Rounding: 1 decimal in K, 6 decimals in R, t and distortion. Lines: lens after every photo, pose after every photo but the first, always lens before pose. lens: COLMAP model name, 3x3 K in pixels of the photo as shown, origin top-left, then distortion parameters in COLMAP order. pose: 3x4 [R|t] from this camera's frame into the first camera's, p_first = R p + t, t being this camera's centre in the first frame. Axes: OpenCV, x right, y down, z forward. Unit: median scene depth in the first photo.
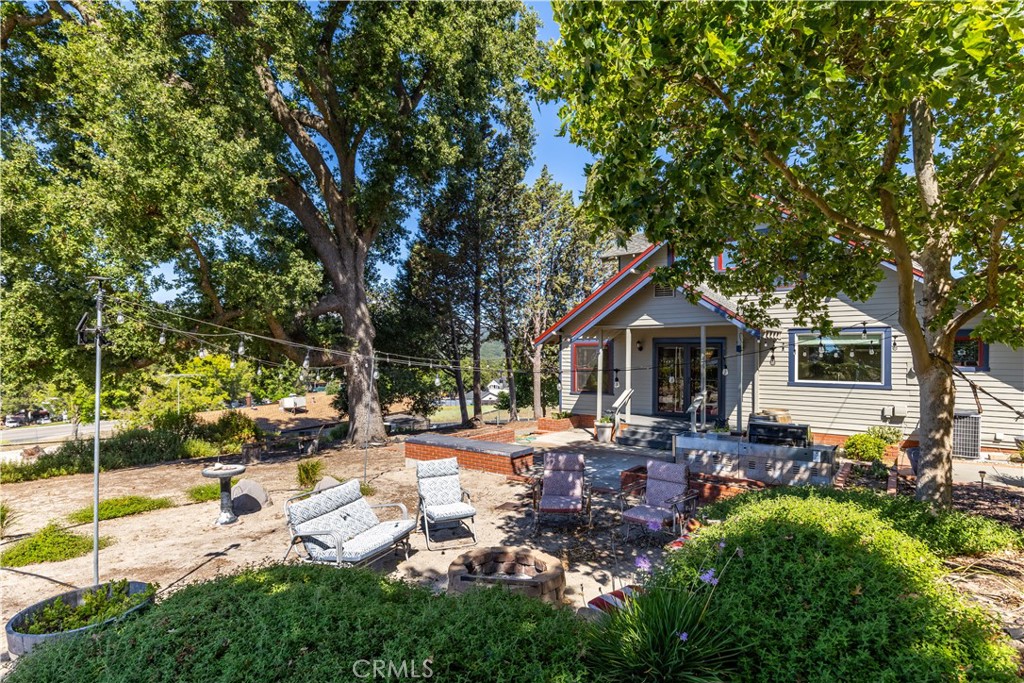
lens RADIAL K [[537.5, 0, 509.5], [0, 537.5, 342.5], [0, 0, 1]] dist [-0.006066, -0.001716]
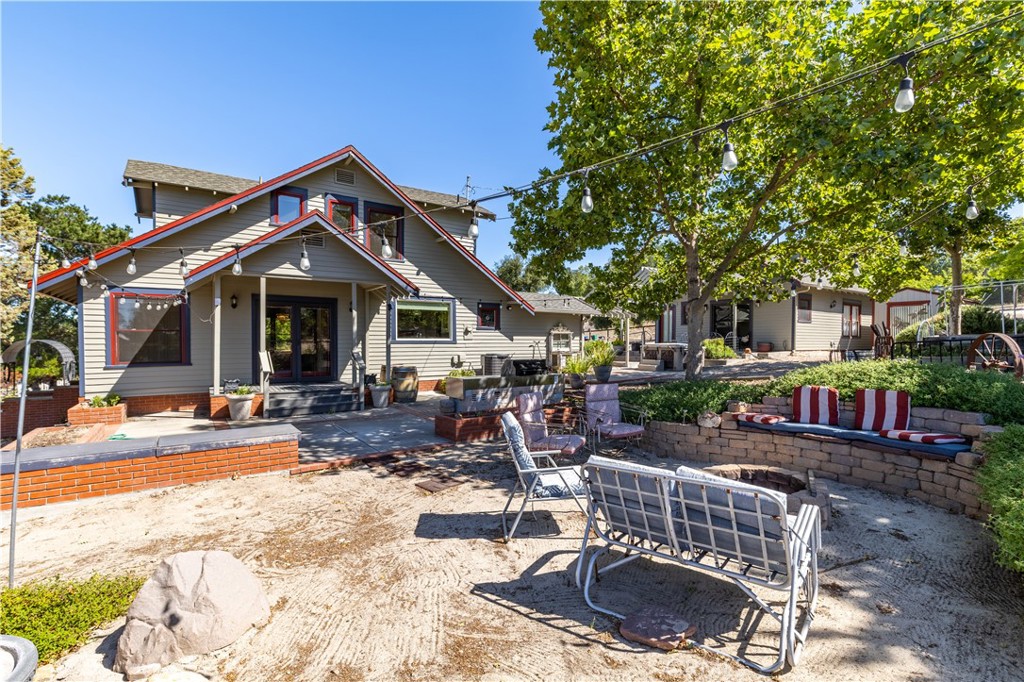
lens RADIAL K [[463.6, 0, 514.8], [0, 463.6, 345.6], [0, 0, 1]] dist [0.003989, -0.000062]
pose [[0.297087, -0.010733, 0.954790, -0.372708], [-0.010473, 0.999840, 0.014499, 0.070691], [-0.954793, -0.014307, 0.296927, 0.472314]]
